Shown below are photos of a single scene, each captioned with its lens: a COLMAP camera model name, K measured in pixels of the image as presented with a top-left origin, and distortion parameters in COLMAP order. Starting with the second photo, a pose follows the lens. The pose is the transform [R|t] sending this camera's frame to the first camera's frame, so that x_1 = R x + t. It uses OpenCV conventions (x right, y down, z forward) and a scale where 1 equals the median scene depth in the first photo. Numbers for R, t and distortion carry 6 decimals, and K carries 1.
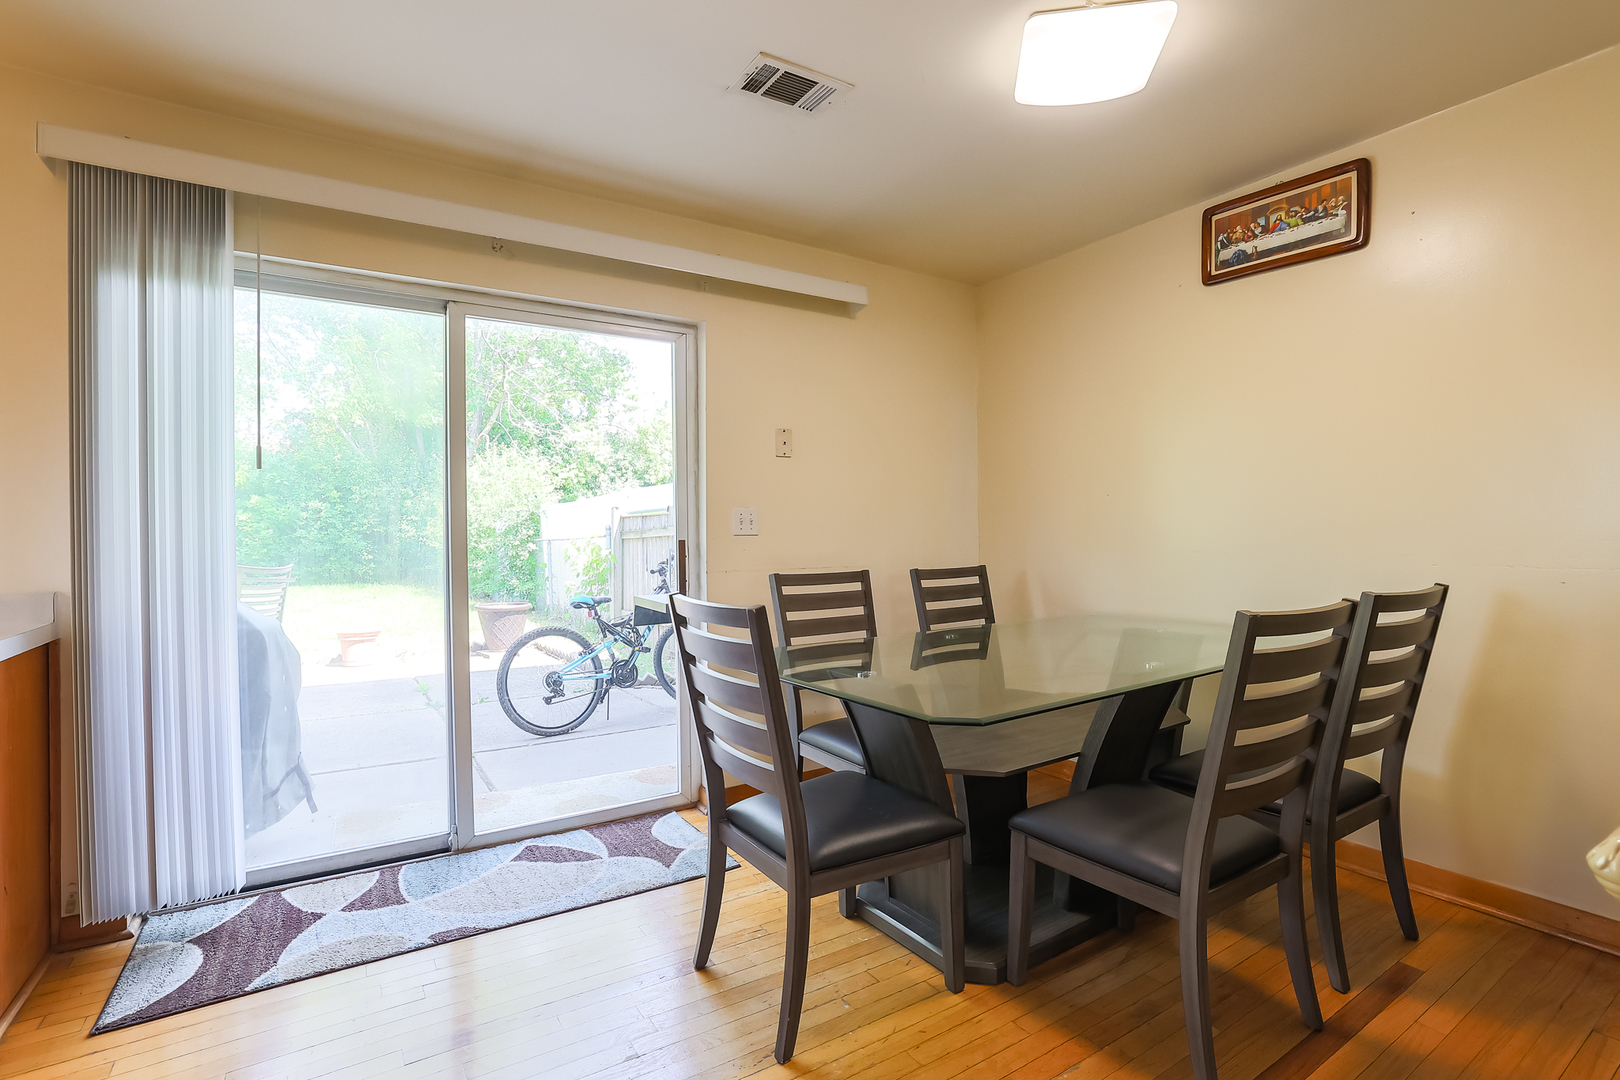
lens RADIAL K [[749.1, 0, 802.6], [0, 749.1, 535.1], [0, 0, 1]] dist [-0.050432, 0.020705]
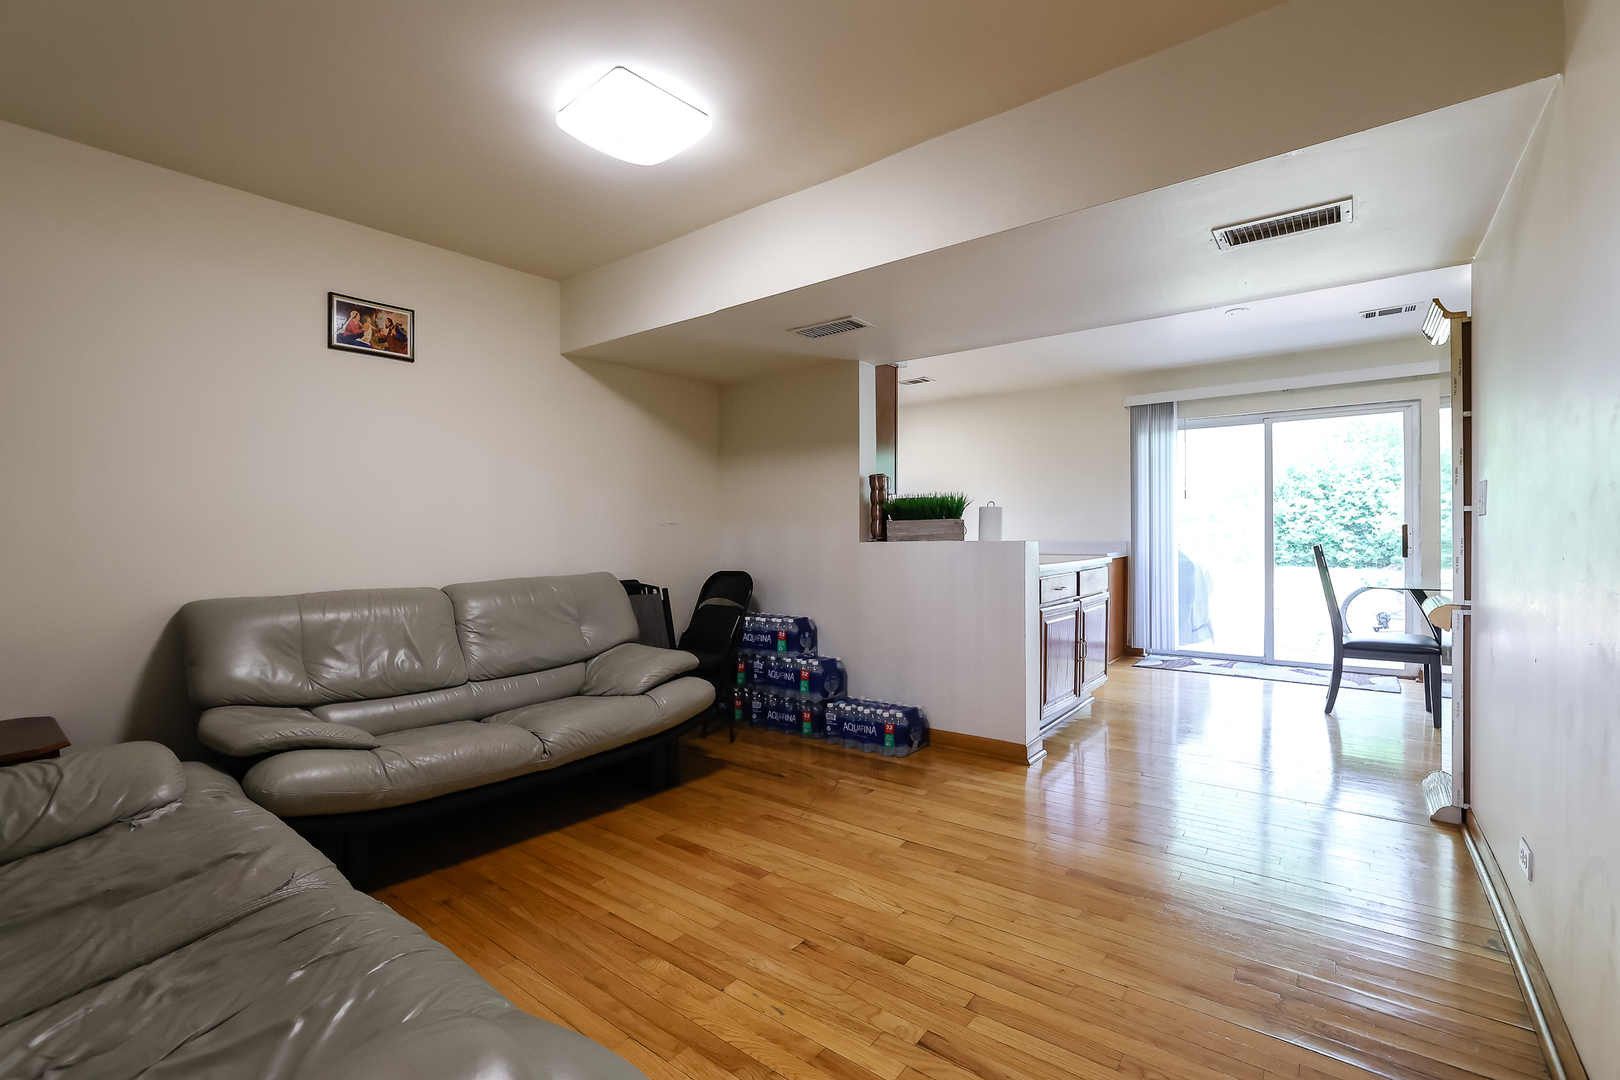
lens RADIAL K [[712.9, 0, 824.6], [0, 712.9, 543.4], [0, 0, 1]] dist [0.000556, 0.000299]
pose [[0.352433, 0.021881, -0.935581, 1.066510], [-0.001739, 0.999740, 0.022726, 0.018884], [0.935835, -0.006382, 0.352380, -0.998230]]
